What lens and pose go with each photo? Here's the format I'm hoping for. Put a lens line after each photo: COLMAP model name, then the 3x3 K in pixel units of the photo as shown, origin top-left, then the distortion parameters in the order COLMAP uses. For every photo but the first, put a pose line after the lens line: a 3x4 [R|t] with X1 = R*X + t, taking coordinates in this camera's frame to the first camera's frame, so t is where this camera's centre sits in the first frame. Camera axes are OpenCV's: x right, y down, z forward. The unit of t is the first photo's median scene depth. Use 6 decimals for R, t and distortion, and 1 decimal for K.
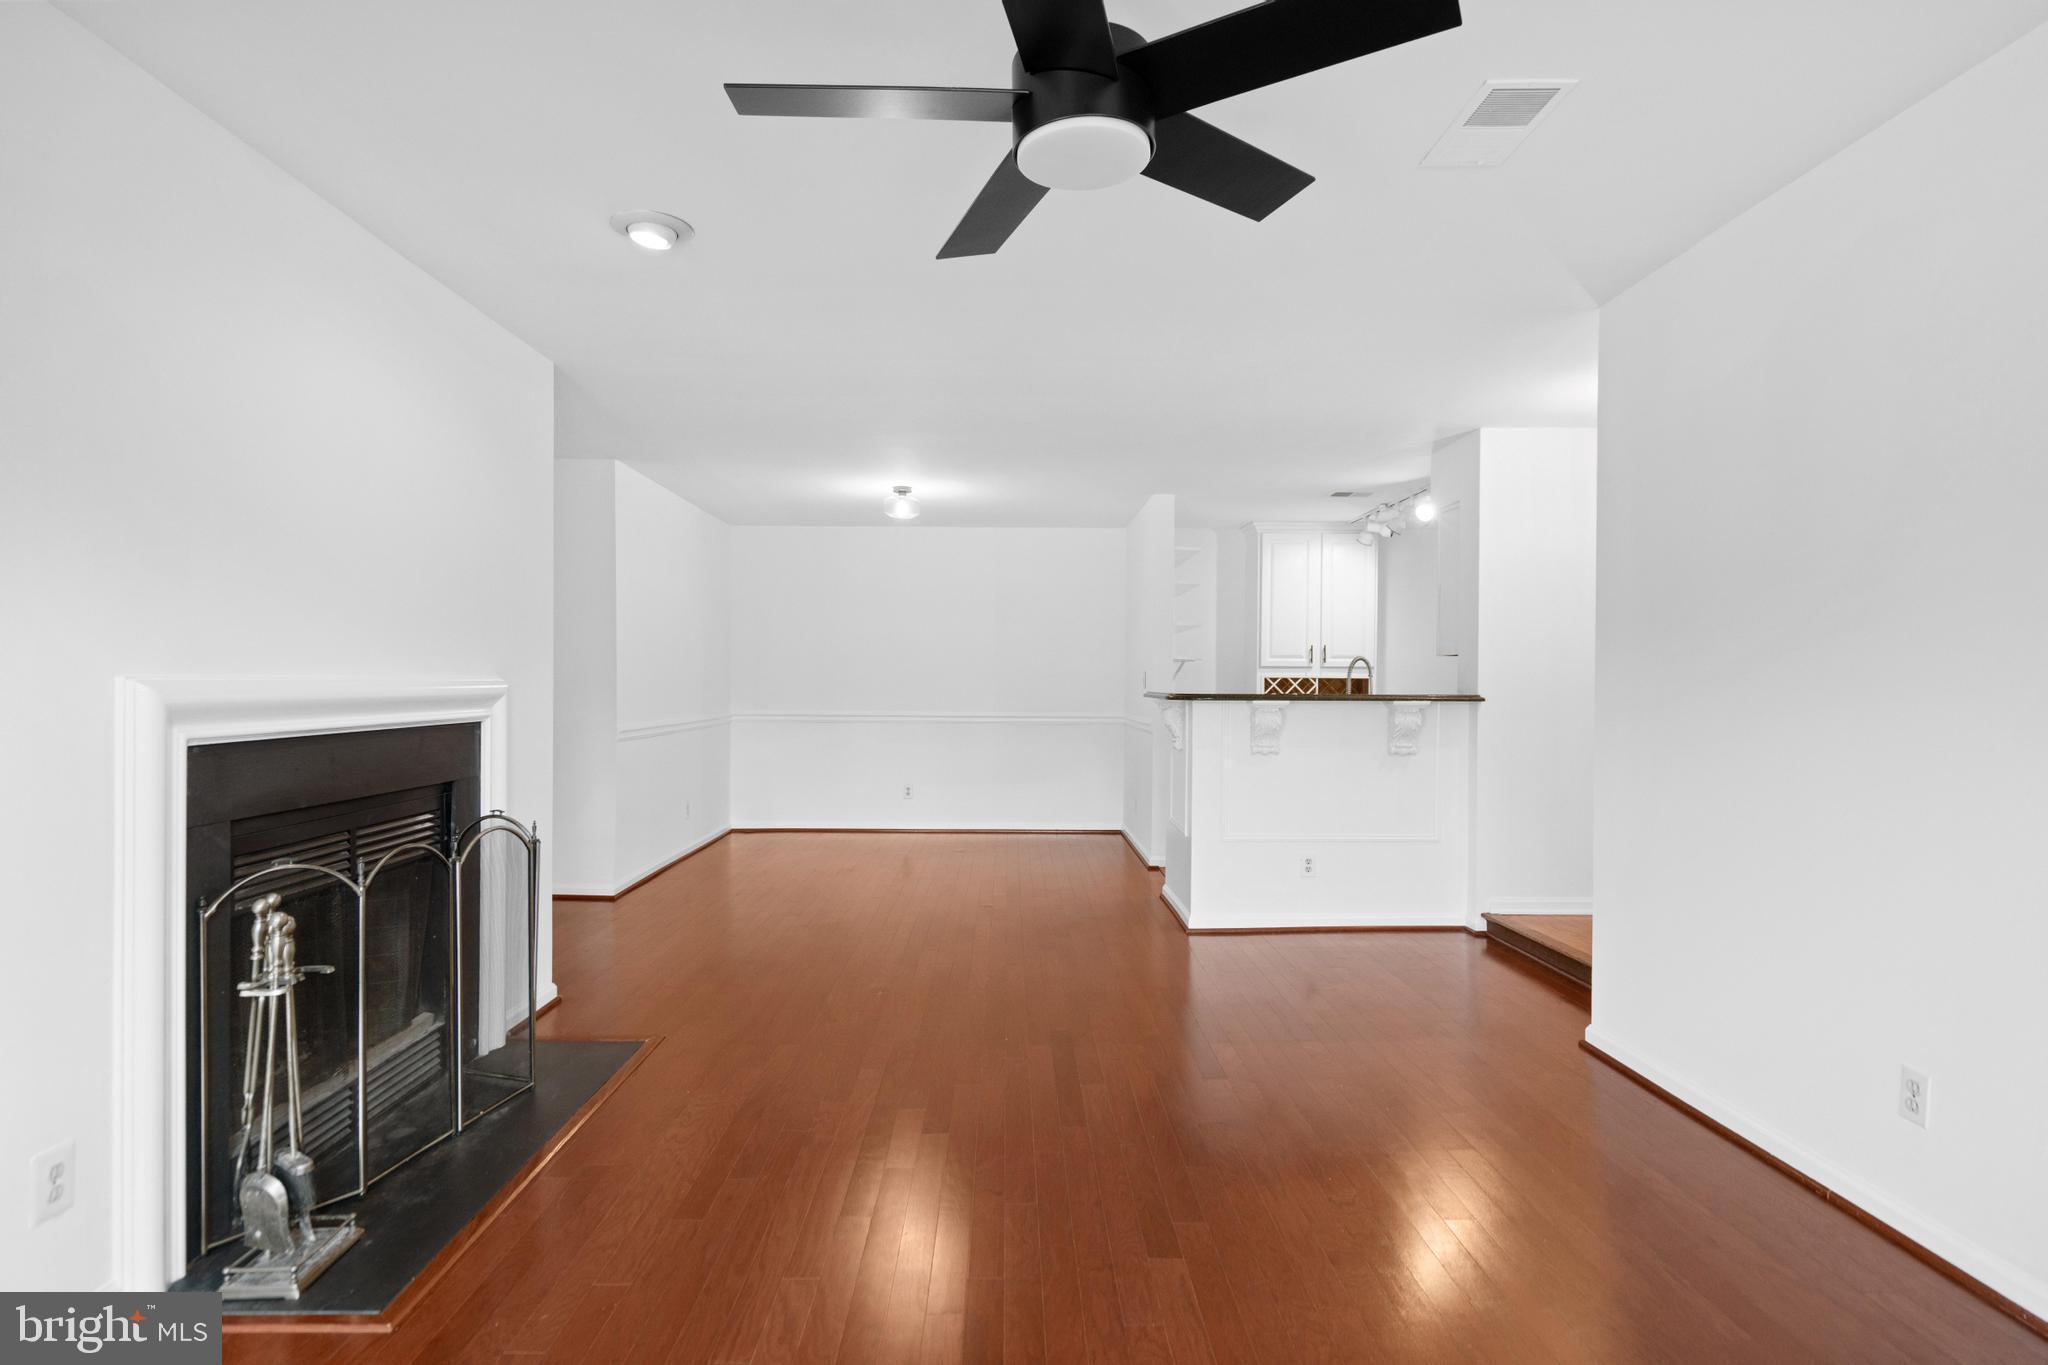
lens RADIAL K [[1091.0, 0, 1024.0], [0, 1091.0, 682.5], [0, 0, 1]] dist [-0.000973, -0.000046]
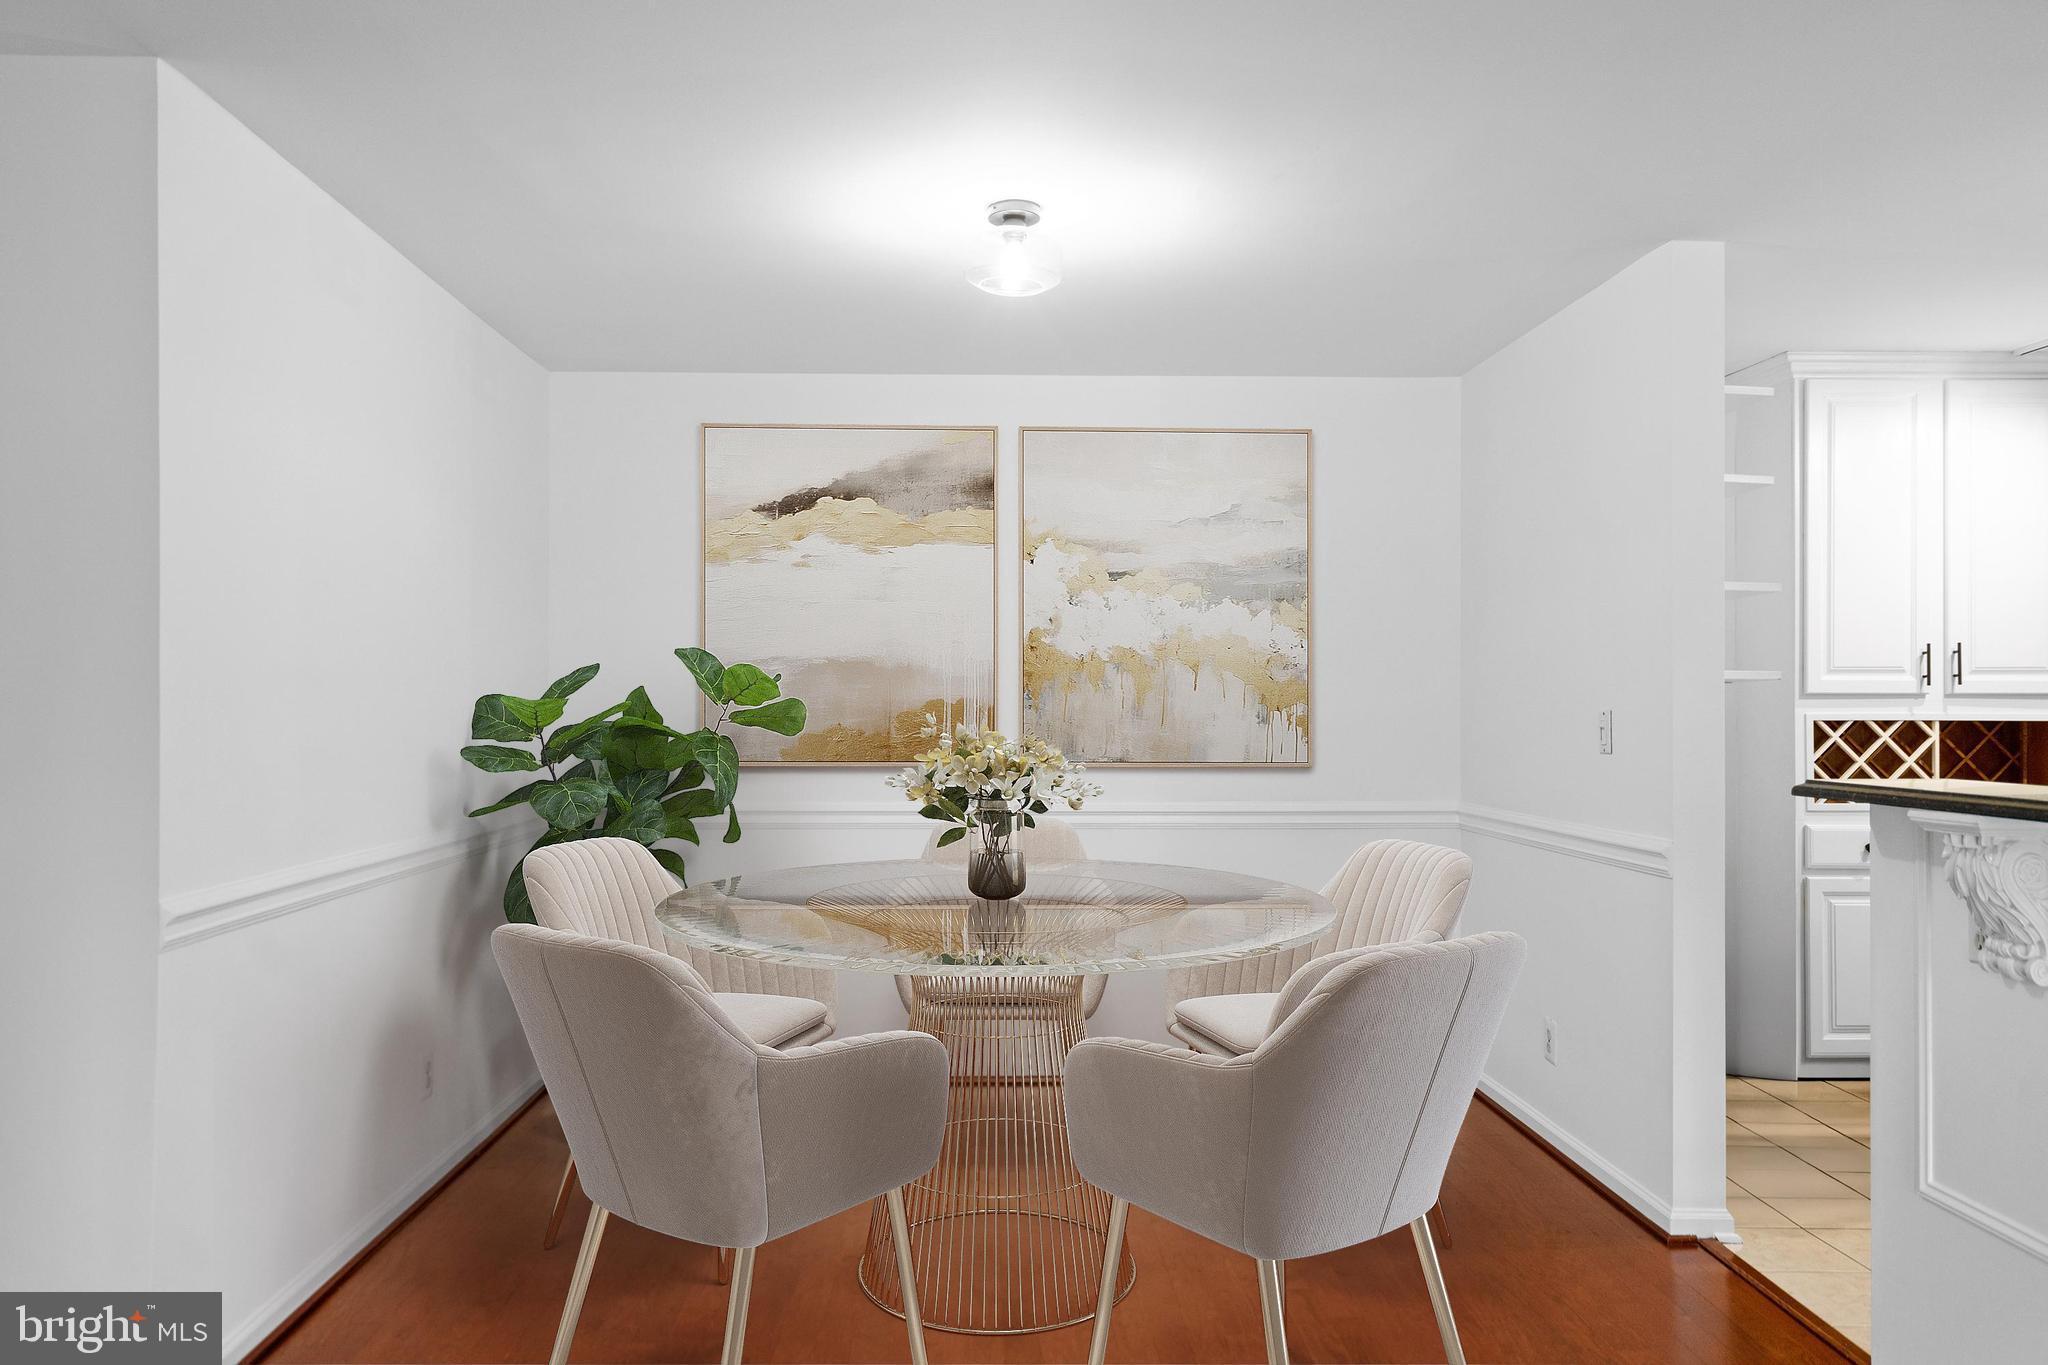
lens RADIAL K [[1551.9, 0, 1024.0], [0, 1551.9, 682.5], [0, 0, 1]] dist [0.014058, 0.011269]
pose [[0.999815, -0.005588, 0.018426, -0.097288], [0.005880, 0.999857, -0.015829, -0.011394], [-0.018335, 0.015935, 0.999705, 0.402290]]
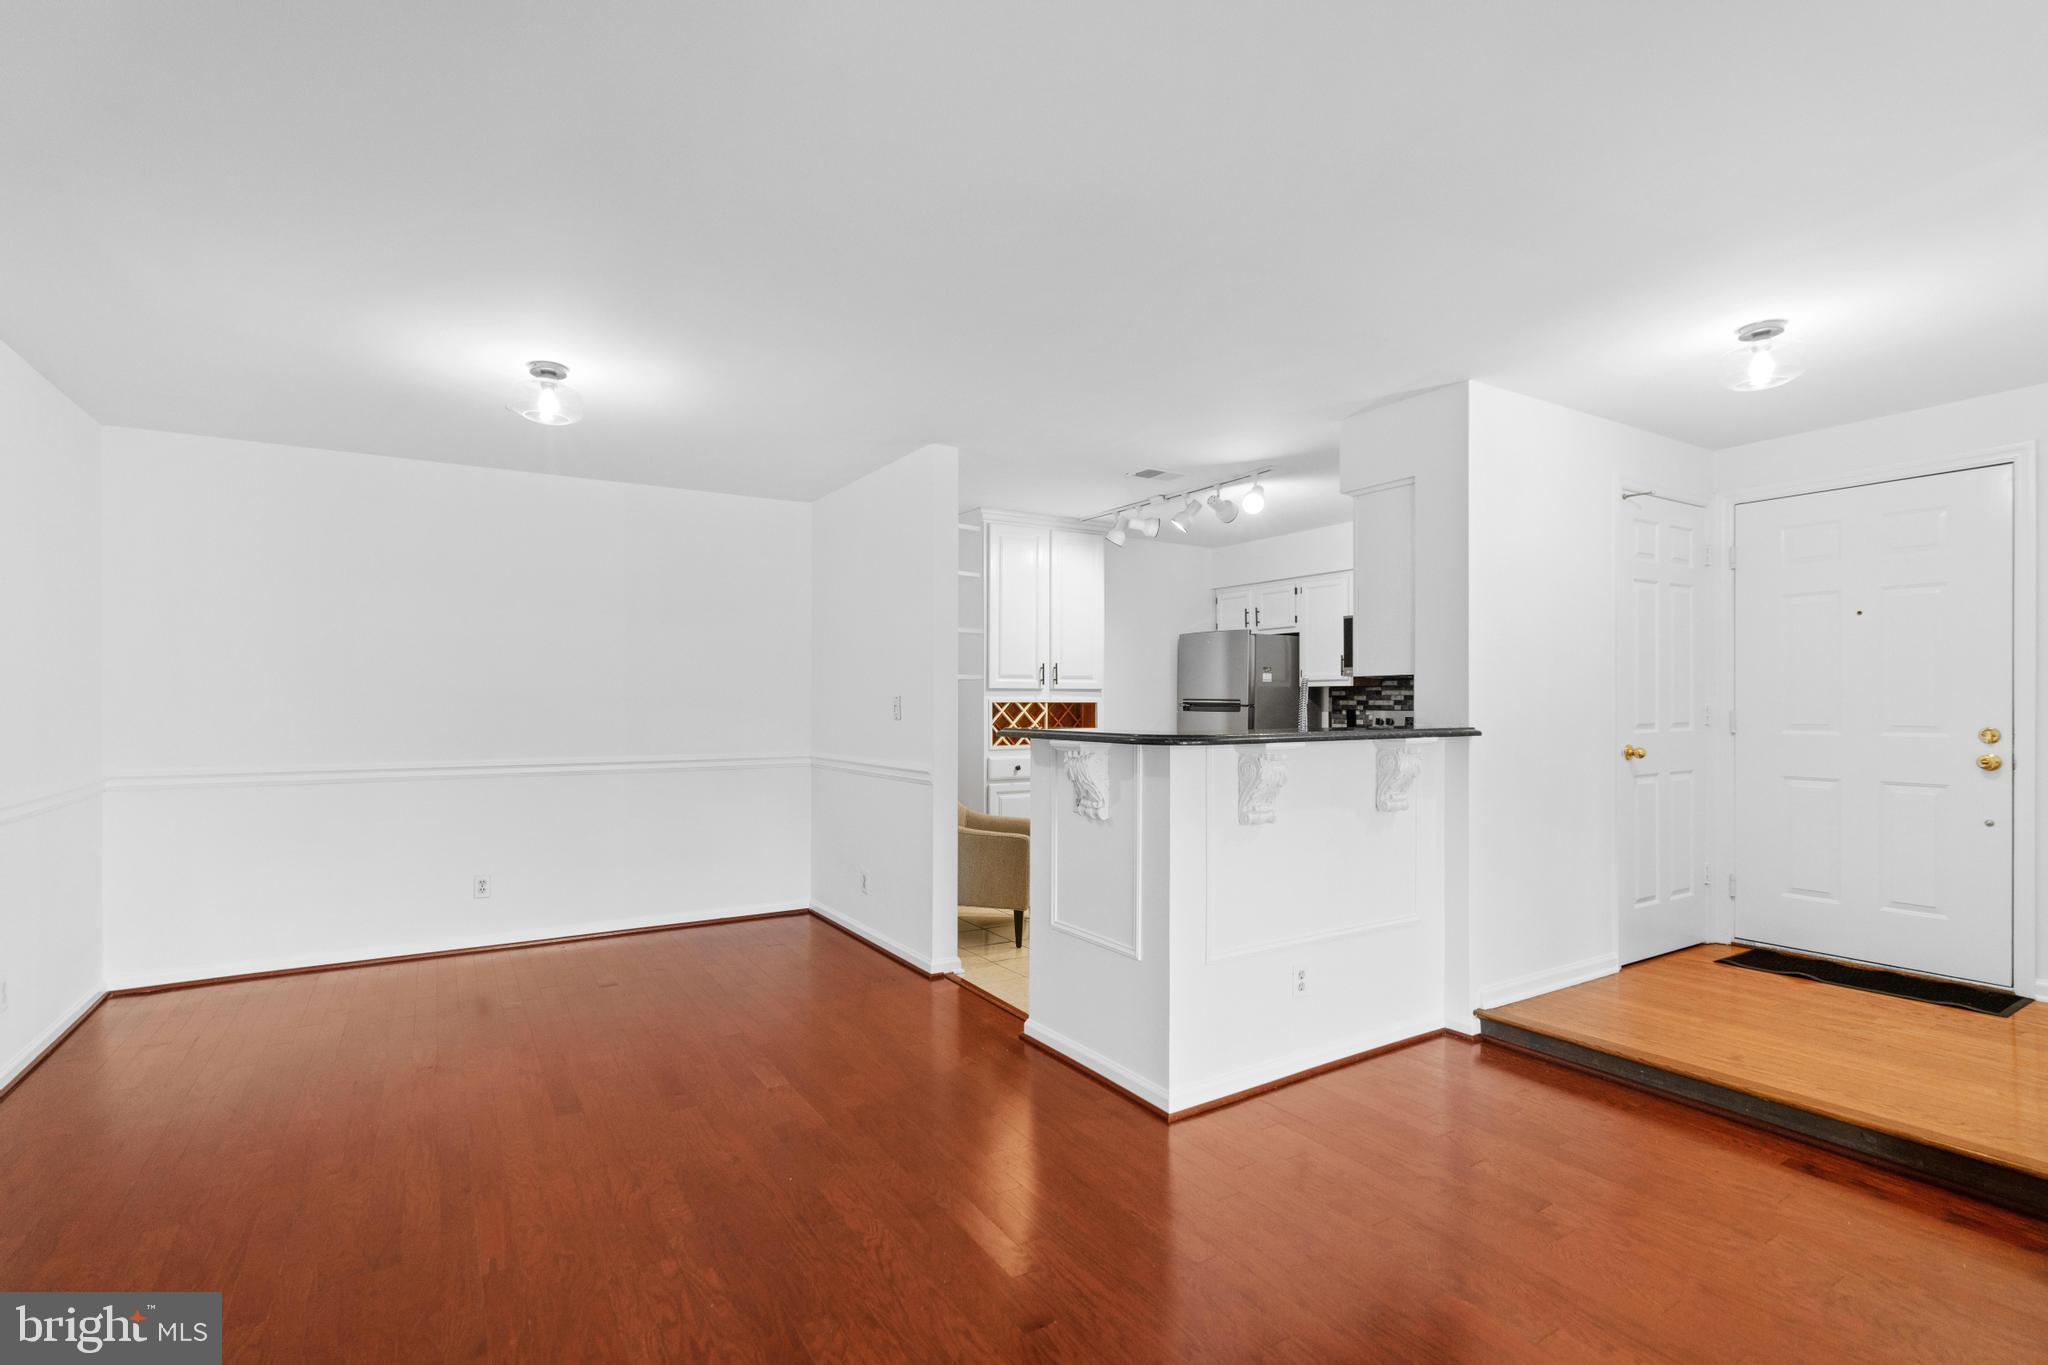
lens RADIAL K [[969.5, 0, 1022.4], [0, 969.5, 702.6], [0, 0, 1]] dist [-0.000982, -0.000290]
pose [[0.856680, -0.008832, 0.515772, -0.131634], [0.008172, 0.999960, 0.003550, -0.006745], [-0.515783, 0.001174, 0.856718, 0.374214]]
